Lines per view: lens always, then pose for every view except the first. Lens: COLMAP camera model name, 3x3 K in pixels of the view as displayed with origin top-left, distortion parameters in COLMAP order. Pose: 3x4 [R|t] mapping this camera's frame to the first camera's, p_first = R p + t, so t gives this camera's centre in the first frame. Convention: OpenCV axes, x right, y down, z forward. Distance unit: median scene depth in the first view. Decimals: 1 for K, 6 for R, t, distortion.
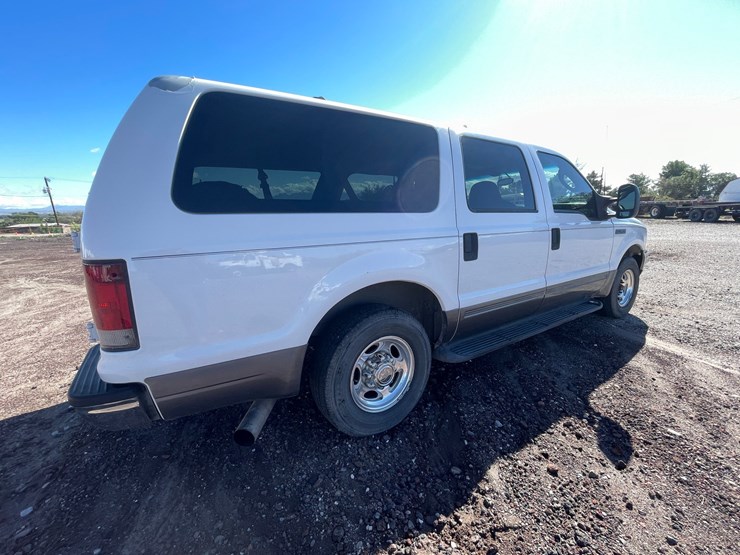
lens RADIAL K [[314.3, 0, 360.7], [0, 314.3, 278.1], [0, 0, 1]] dist [-0.000902, -0.000146]
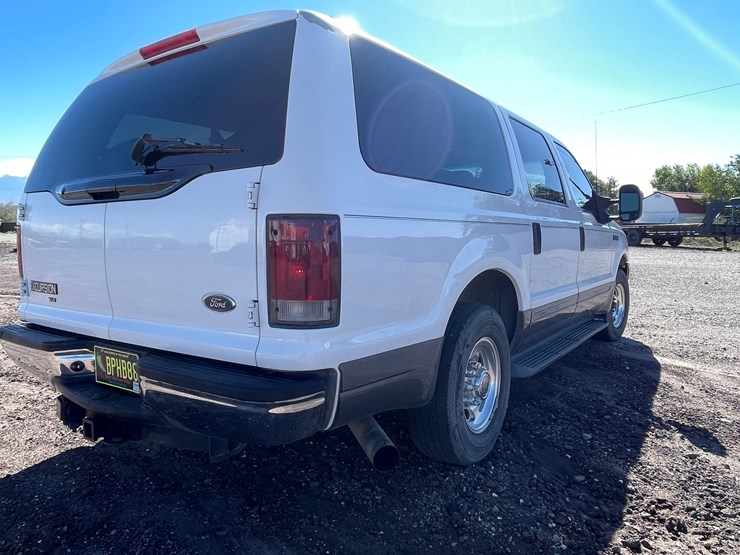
lens RADIAL K [[541.8, 0, 374.5], [0, 541.8, 274.5], [0, 0, 1]] dist [0.001849, -0.002891]
pose [[0.919436, 0.003851, 0.393220, -0.557908], [0.038949, 0.994143, -0.100808, 0.112900], [-0.391306, 0.108003, 0.913901, -0.161100]]
